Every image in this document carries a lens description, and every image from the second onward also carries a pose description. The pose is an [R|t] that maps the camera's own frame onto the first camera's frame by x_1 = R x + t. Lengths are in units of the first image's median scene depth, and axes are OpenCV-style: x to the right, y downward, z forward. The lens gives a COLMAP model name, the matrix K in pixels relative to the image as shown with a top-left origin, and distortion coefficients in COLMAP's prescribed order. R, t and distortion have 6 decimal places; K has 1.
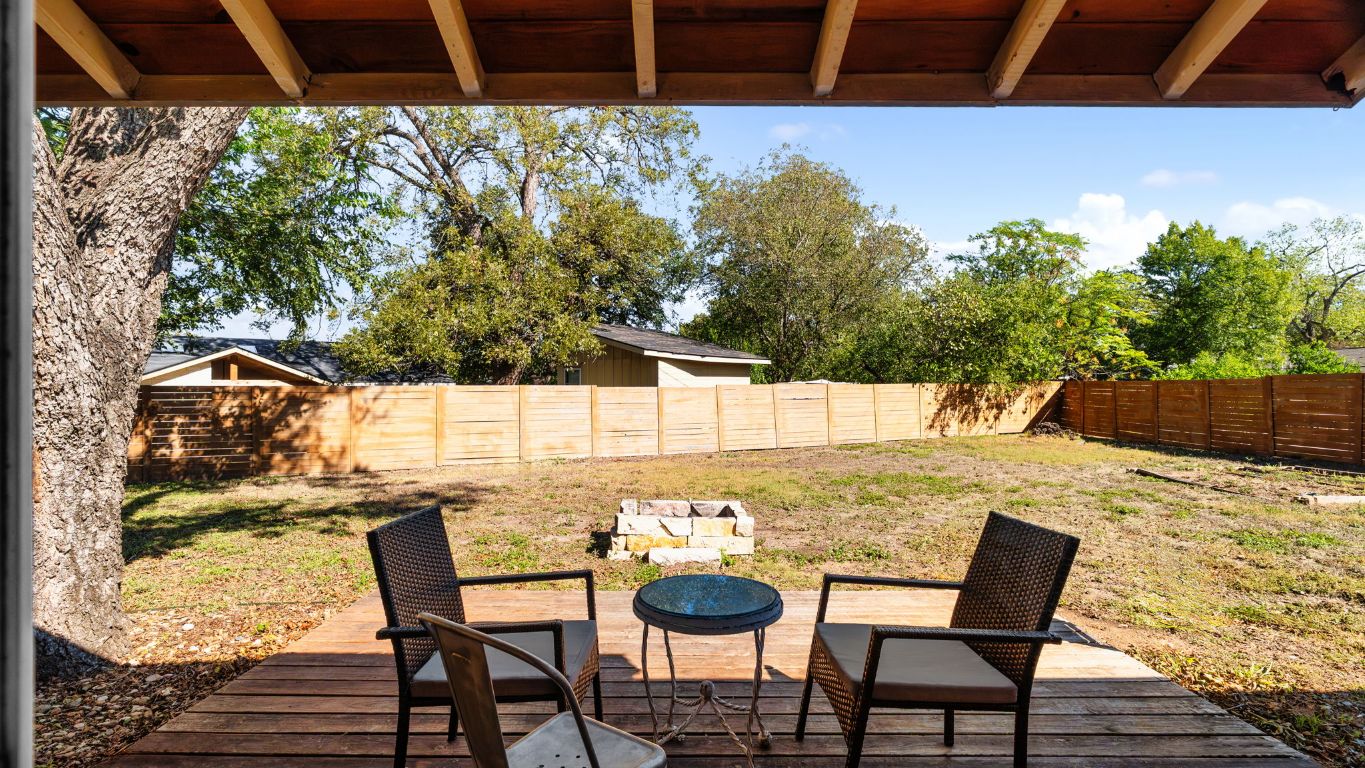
lens RADIAL K [[621.4, 0, 682.3], [0, 621.4, 387.2], [0, 0, 1]] dist [0.000699, 0.000095]
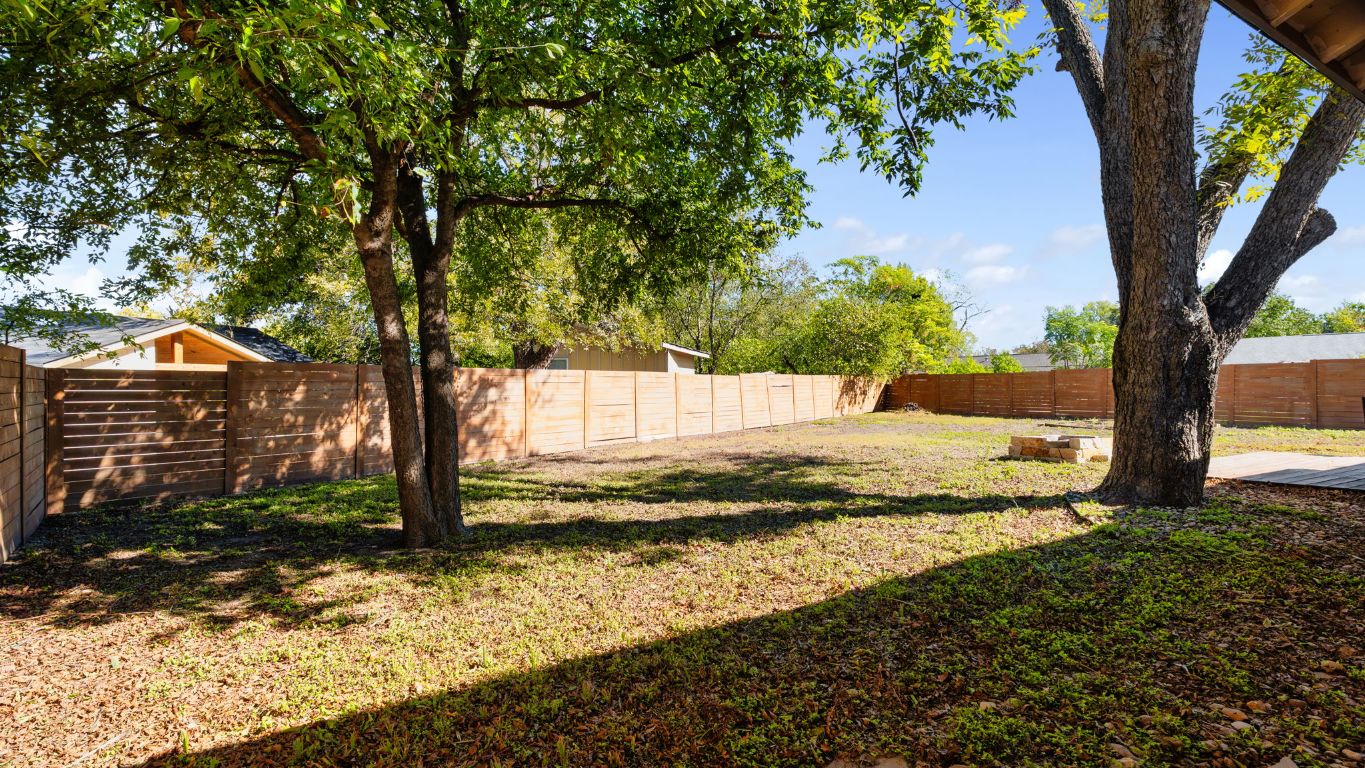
lens RADIAL K [[621.4, 0, 682.8], [0, 621.4, 385.3], [0, 0, 1]] dist [0.000699, 0.000095]
pose [[0.882460, -0.001466, 0.470385, -0.676076], [0.001321, 0.999999, 0.000637, 0.019640], [-0.470386, 0.000059, 0.882461, 0.009159]]
